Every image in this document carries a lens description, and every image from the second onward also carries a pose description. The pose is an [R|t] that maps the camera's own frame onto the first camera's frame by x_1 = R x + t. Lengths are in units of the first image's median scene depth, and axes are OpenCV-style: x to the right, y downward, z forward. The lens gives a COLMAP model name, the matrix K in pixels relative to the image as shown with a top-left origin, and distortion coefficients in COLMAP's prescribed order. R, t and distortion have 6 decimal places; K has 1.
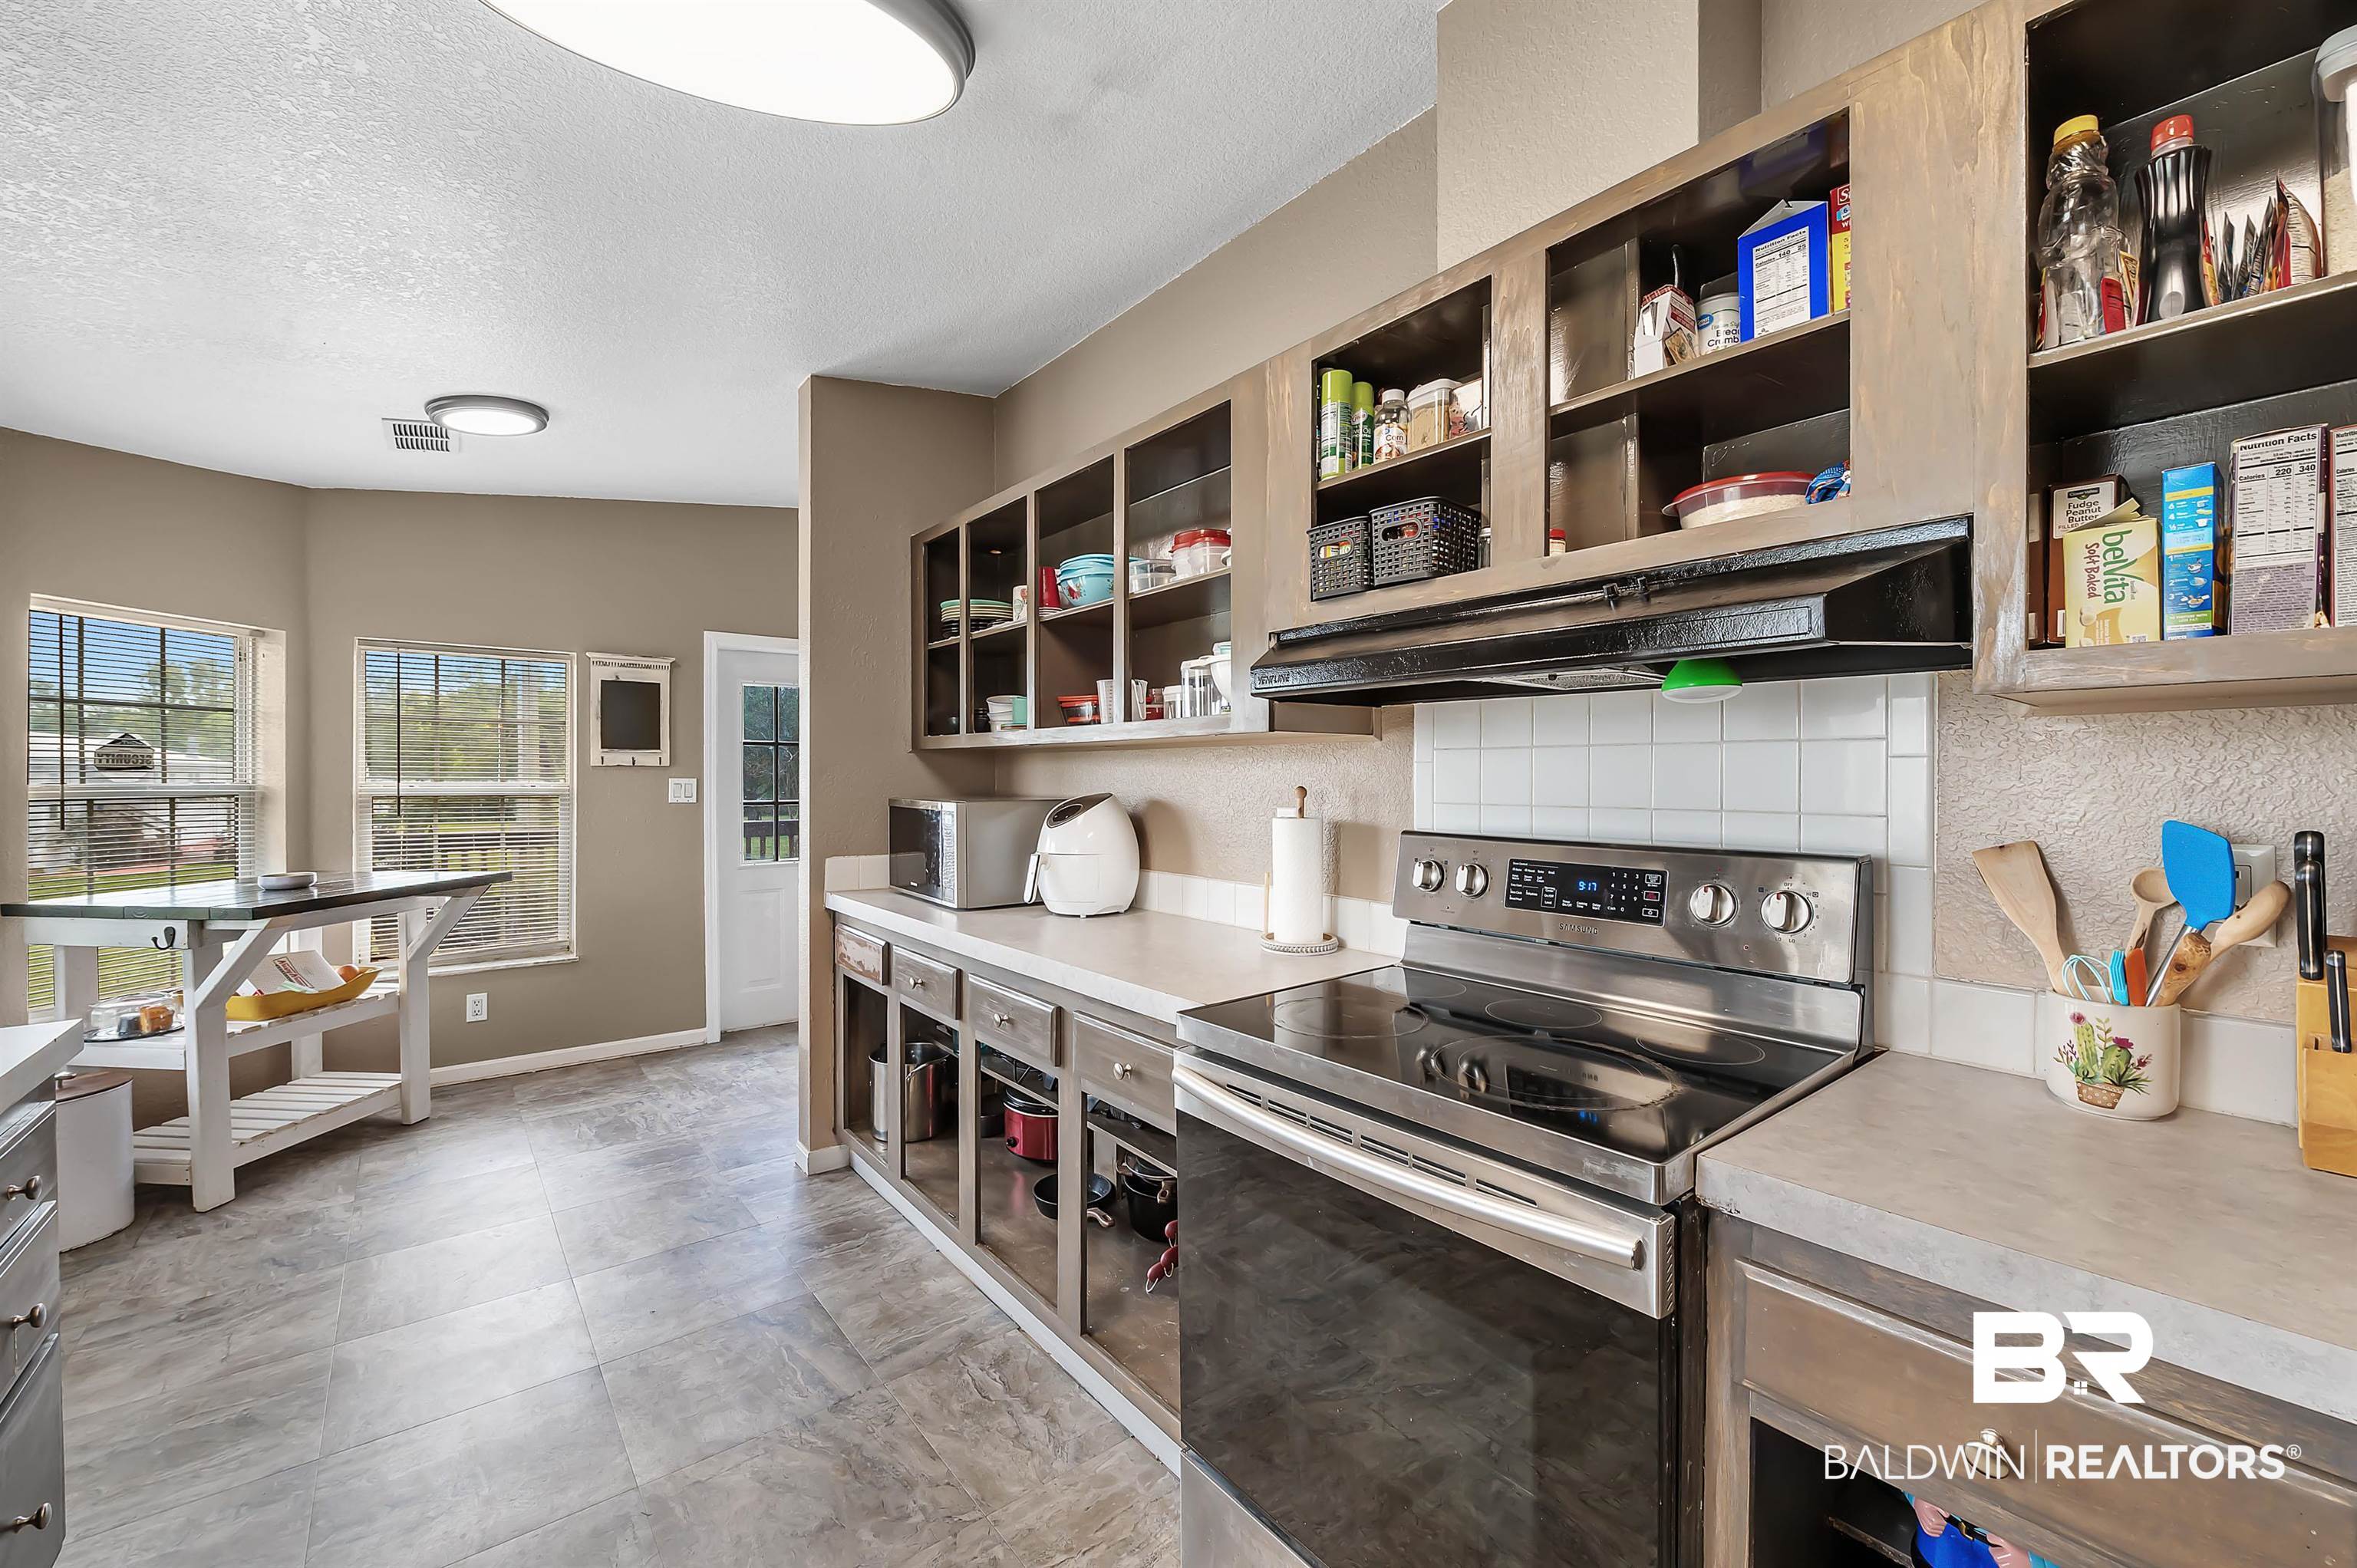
lens RADIAL K [[935.0, 0, 1180.1], [0, 935.0, 780.8], [0, 0, 1]] dist [-0.005357, -0.001183]
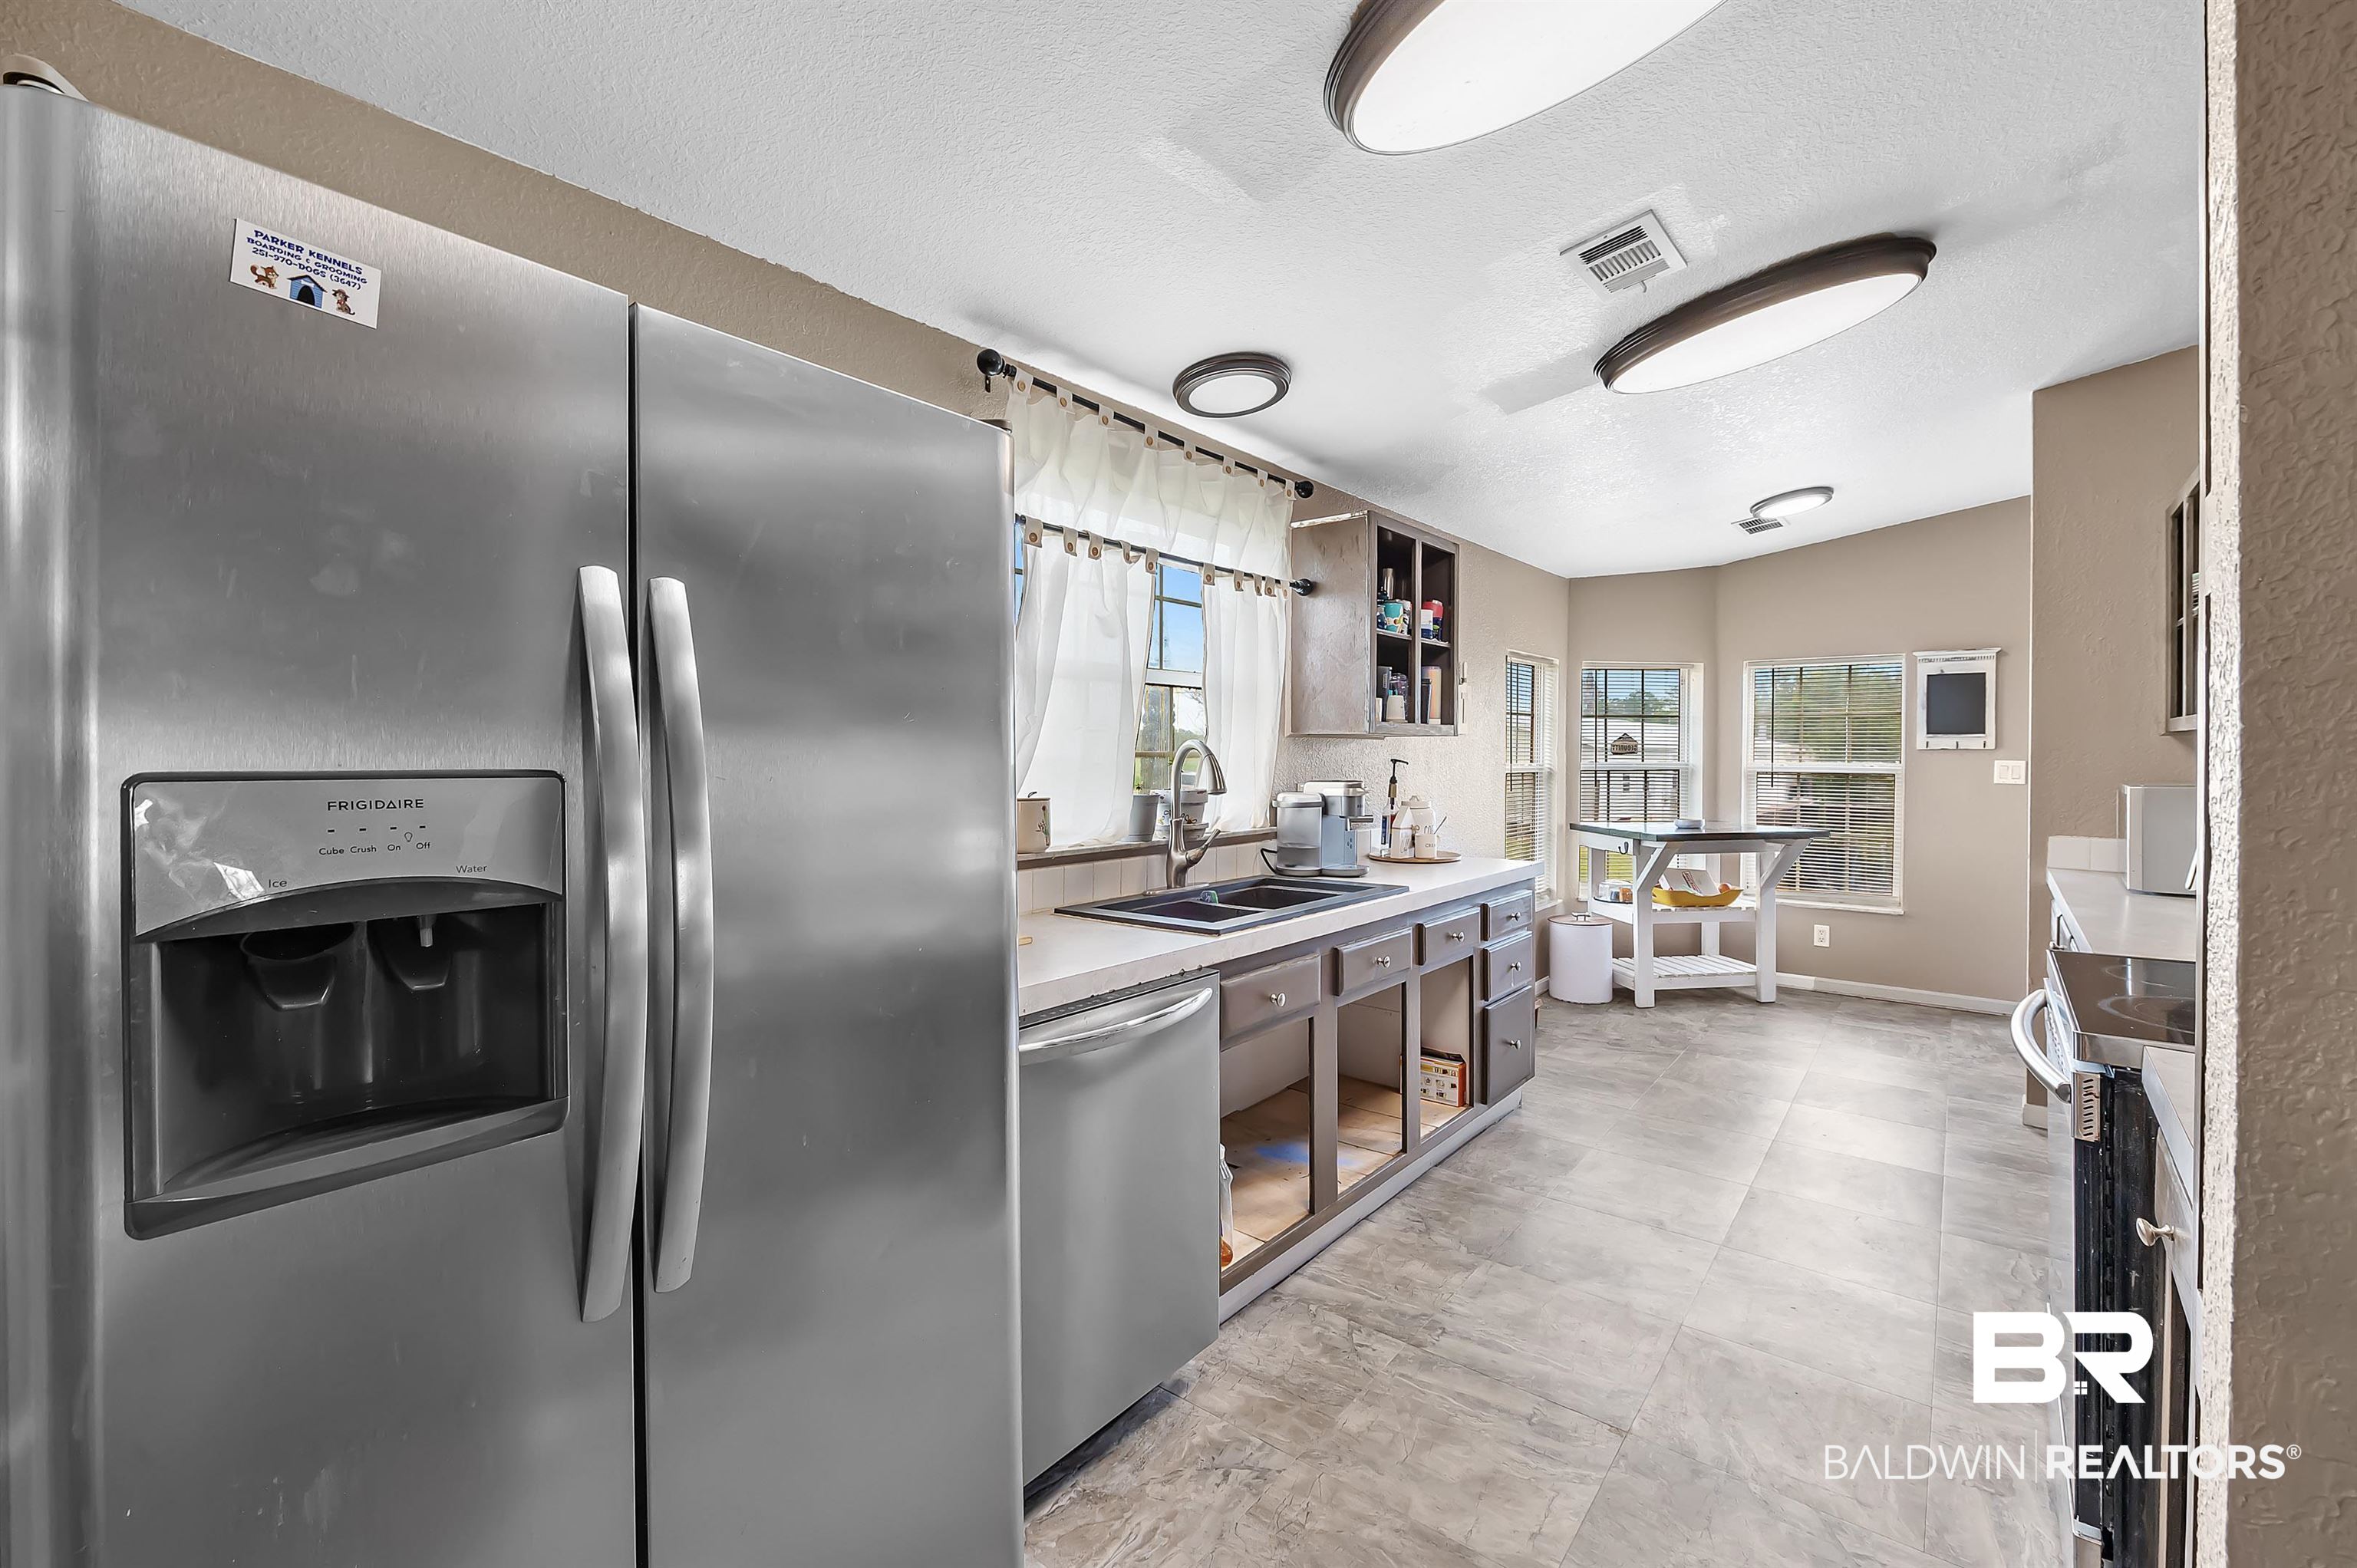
lens RADIAL K [[968.9, 0, 1168.2], [0, 968.9, 761.8], [0, 0, 1]] dist [-0.009476, -0.000166]
pose [[0.192809, 0.007698, -0.981206, 0.531757], [-0.006600, 0.999957, 0.006549, -0.002949], [0.981214, 0.005213, 0.192852, -0.213121]]
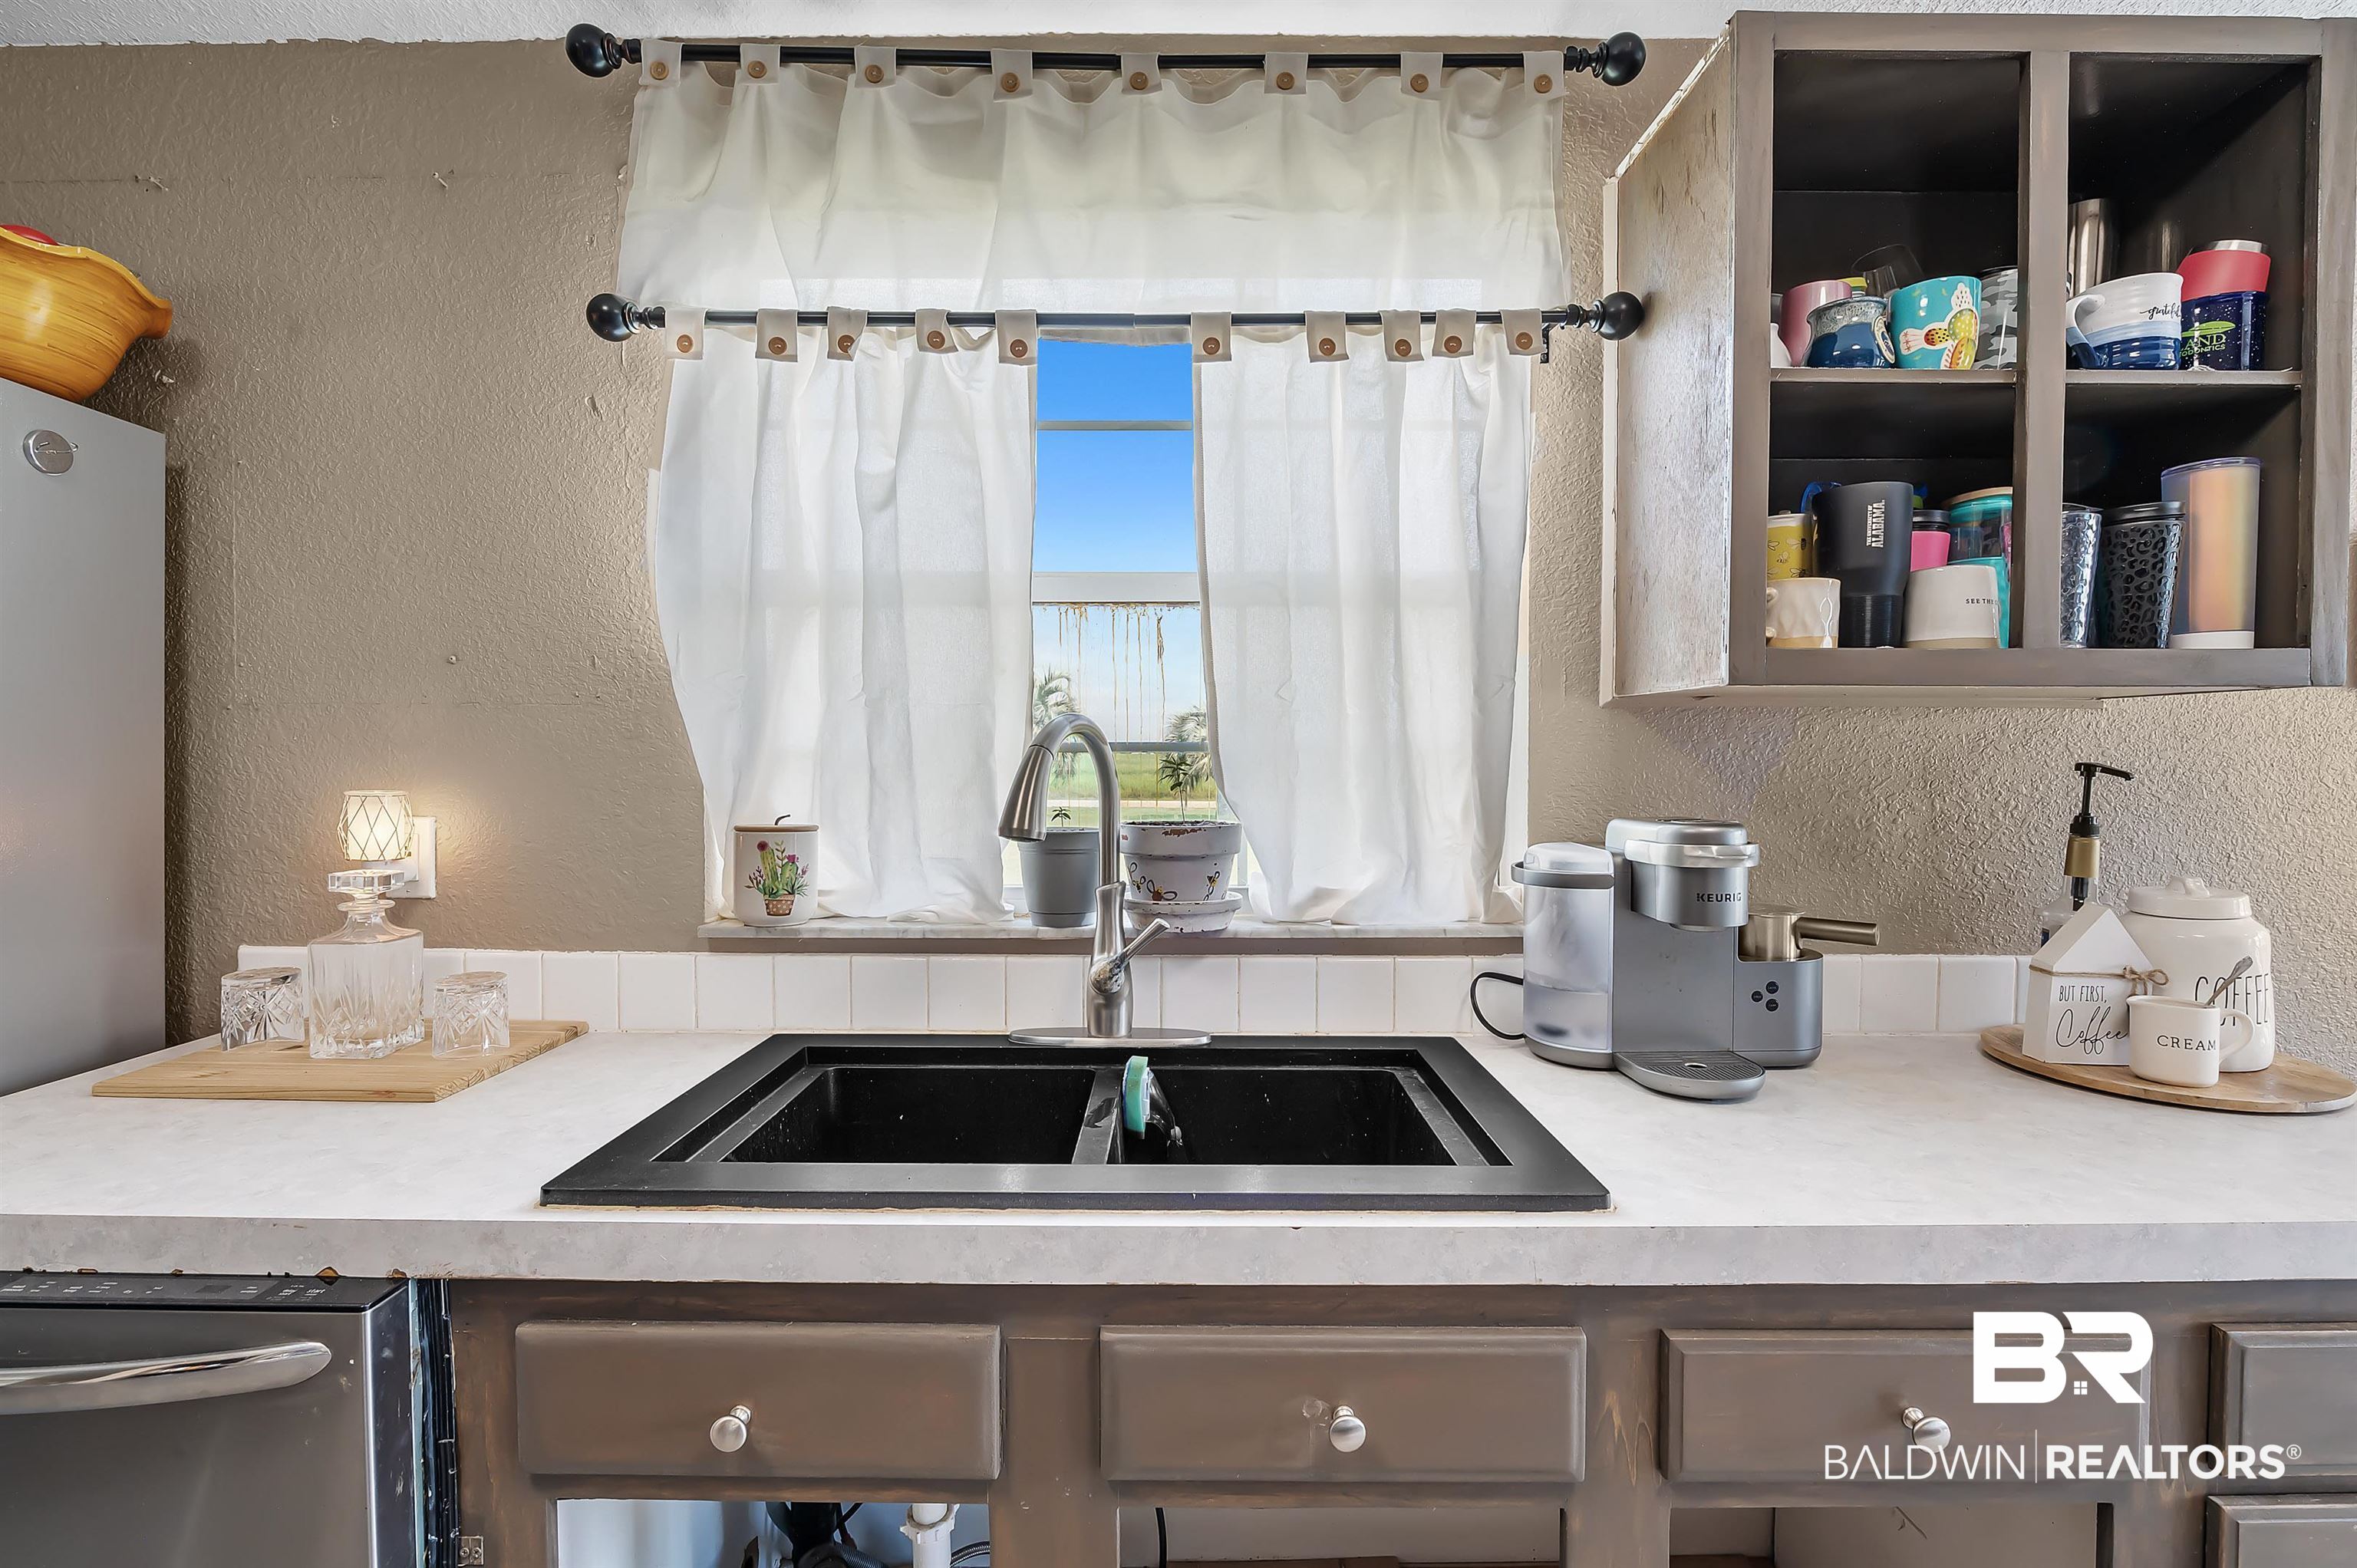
lens RADIAL K [[1051.6, 0, 1171.1], [0, 1051.6, 774.8], [0, 0, 1]] dist [-0.005575, -0.002596]
pose [[-0.624408, 0.016972, -0.780914, -0.059298], [-0.007163, 0.999597, 0.027452, -0.005237], [0.781066, 0.022734, -0.624035, 0.310594]]
